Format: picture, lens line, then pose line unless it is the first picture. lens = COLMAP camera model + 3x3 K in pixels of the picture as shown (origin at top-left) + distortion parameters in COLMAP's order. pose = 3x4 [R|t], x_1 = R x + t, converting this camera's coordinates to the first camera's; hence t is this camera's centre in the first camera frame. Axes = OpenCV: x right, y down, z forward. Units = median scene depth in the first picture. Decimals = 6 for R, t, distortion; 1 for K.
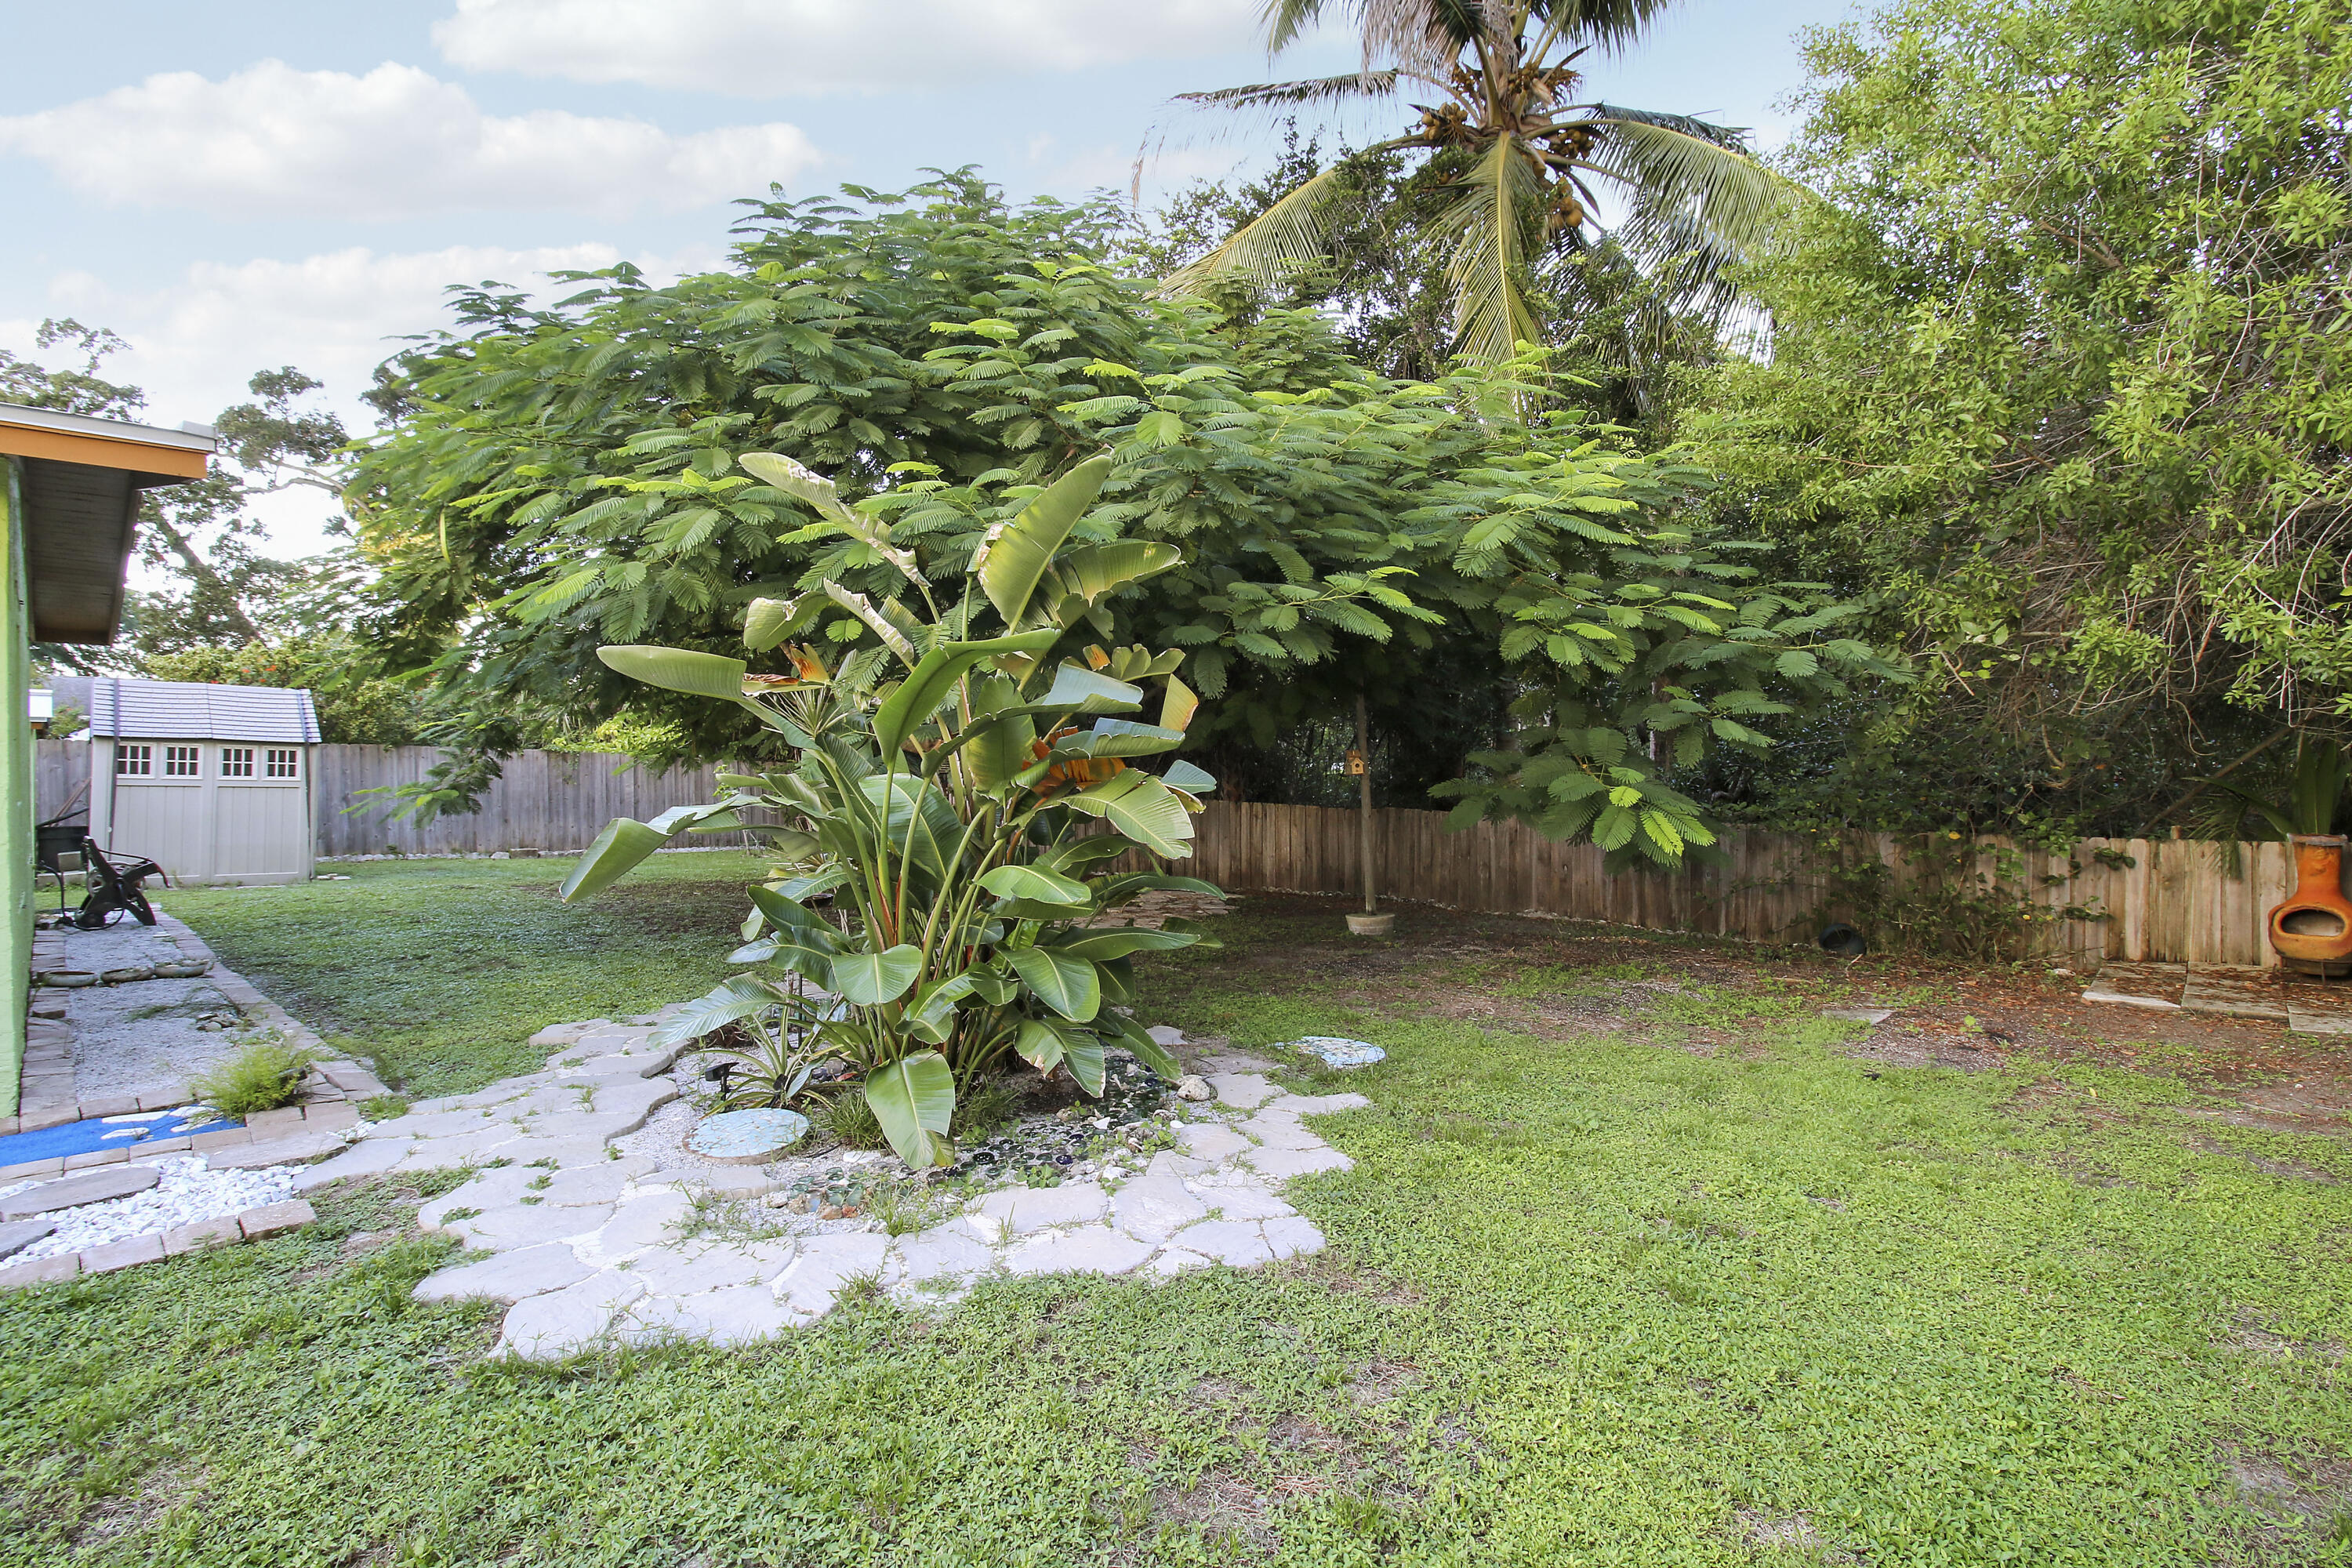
lens RADIAL K [[1090.6, 0, 1192.3], [0, 1090.6, 757.9], [0, 0, 1]] dist [-0.006078, -0.014107]
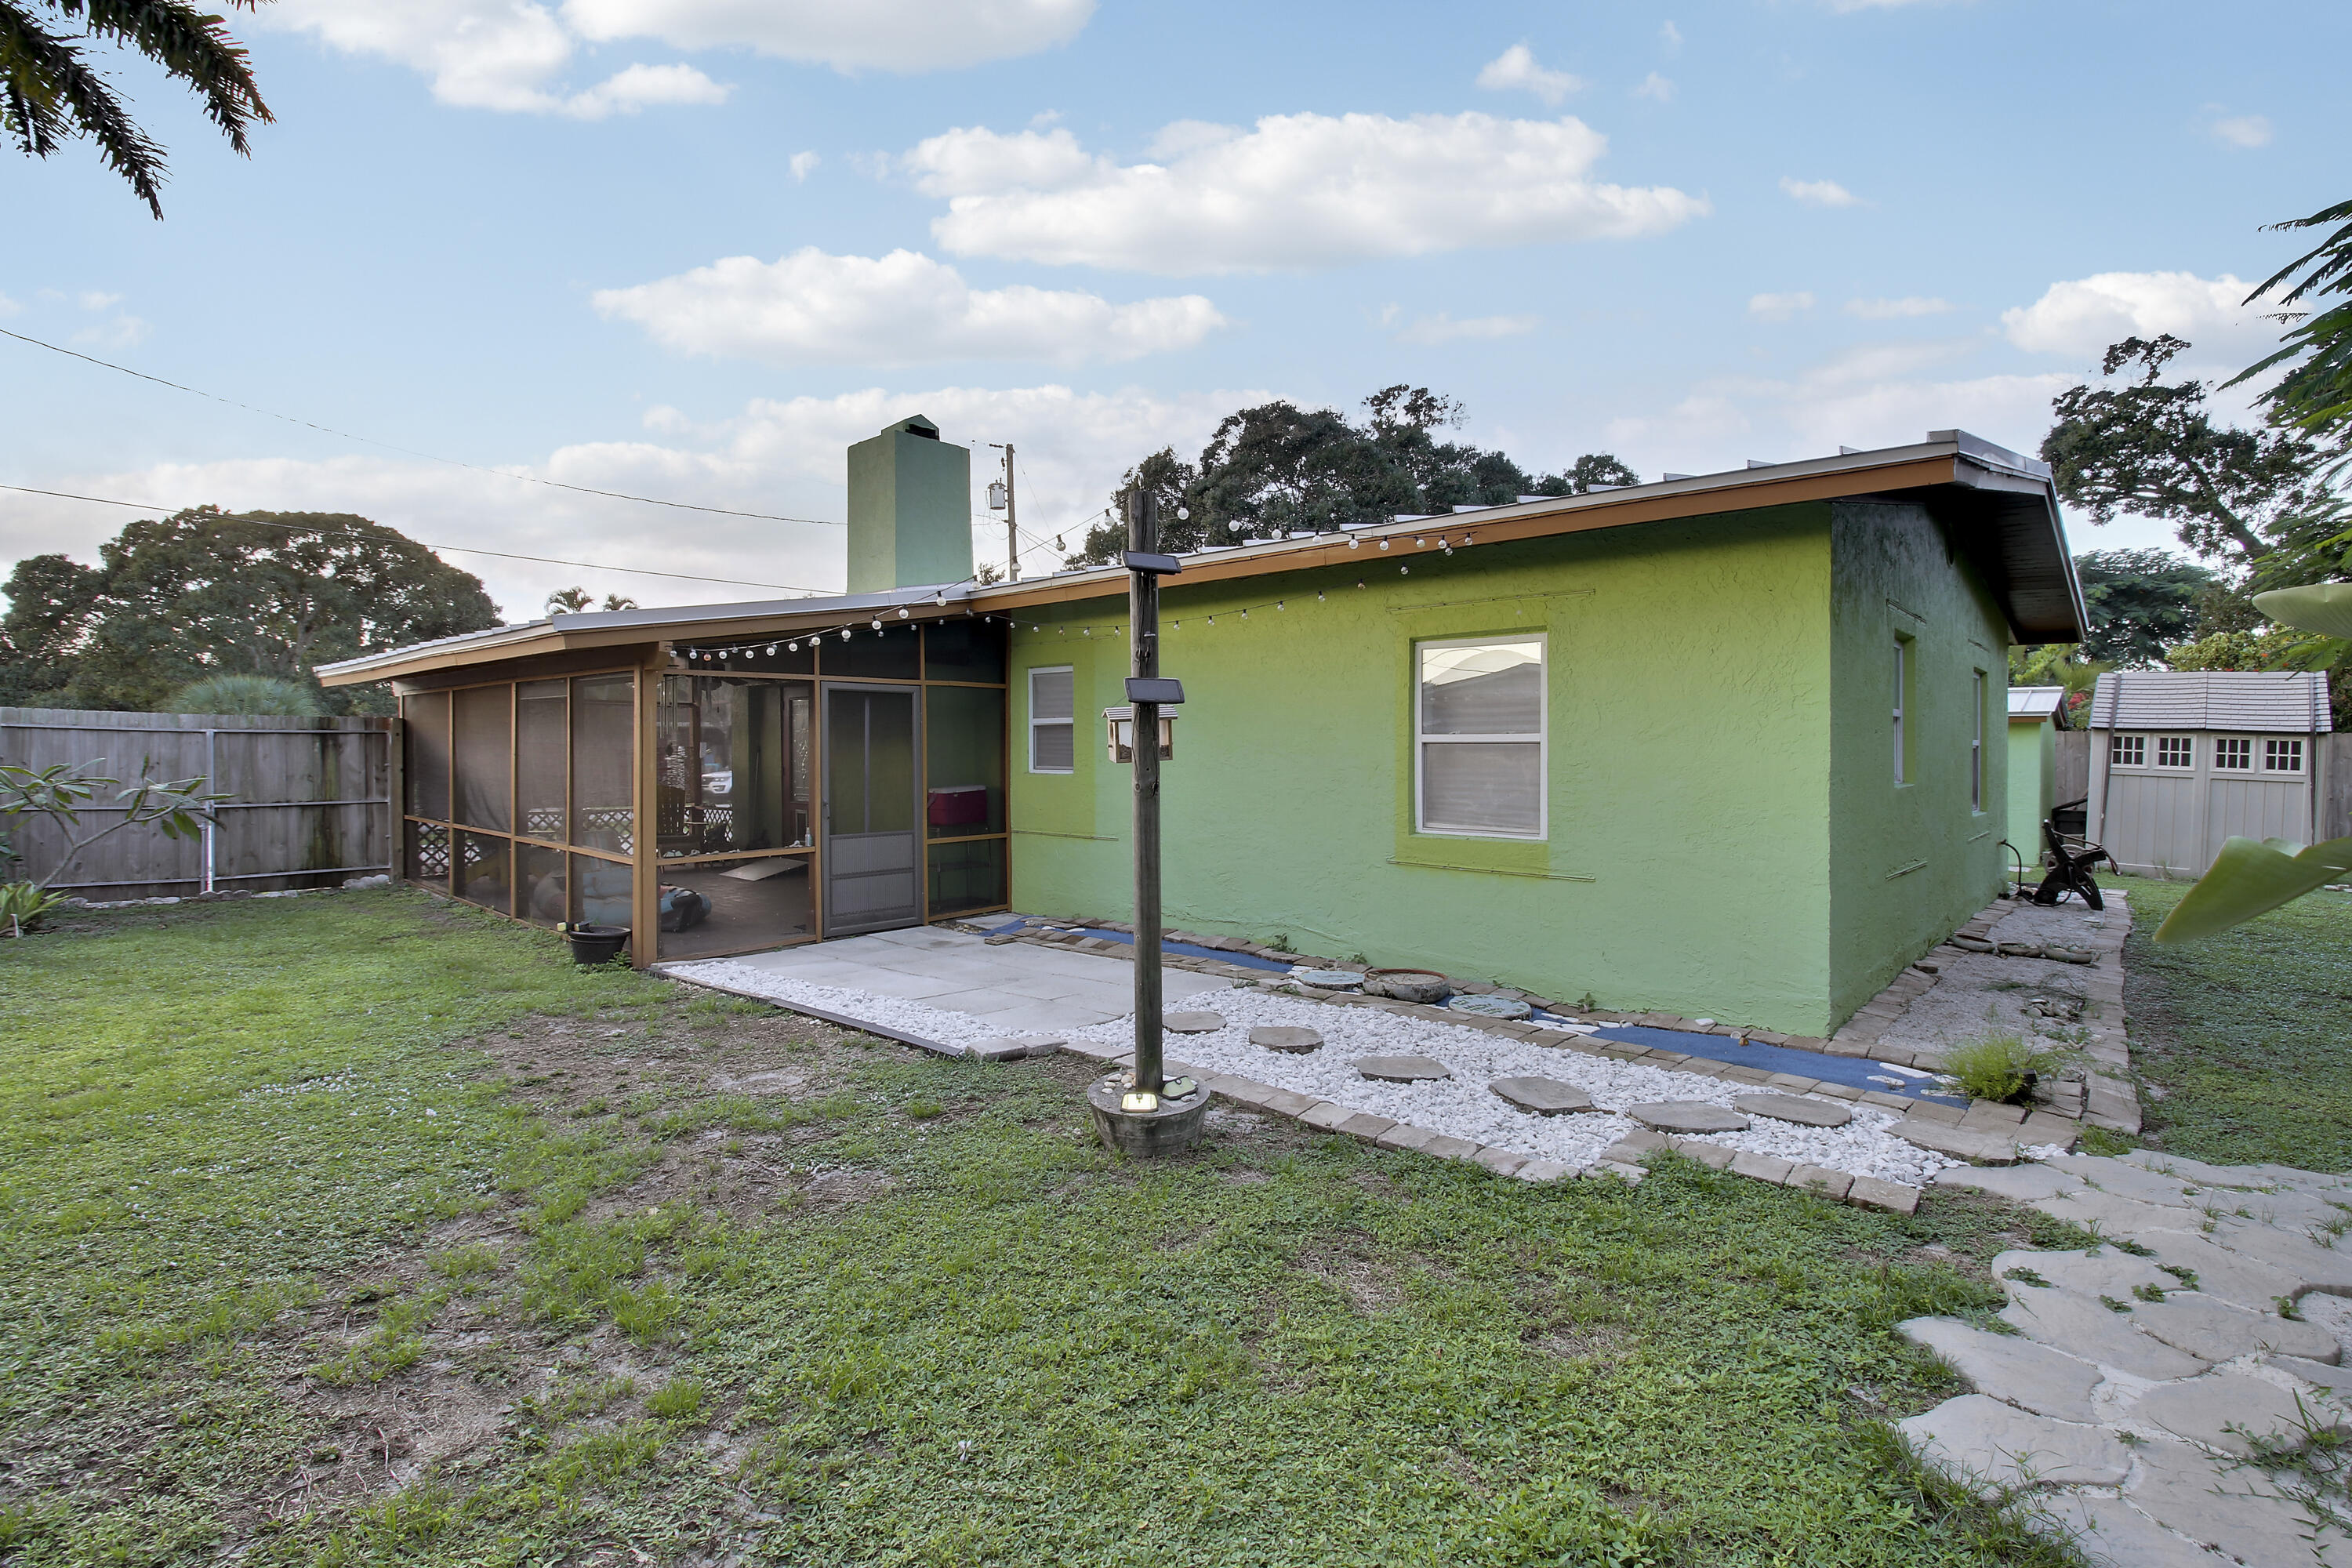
lens RADIAL K [[1090.6, 0, 1192.3], [0, 1090.6, 757.9], [0, 0, 1]] dist [-0.006078, -0.014107]
pose [[0.000183, 0.013433, -0.999910, 0.144528], [-0.005684, 0.999894, 0.013432, 0.001320], [0.999984, 0.005681, 0.000260, 0.279201]]
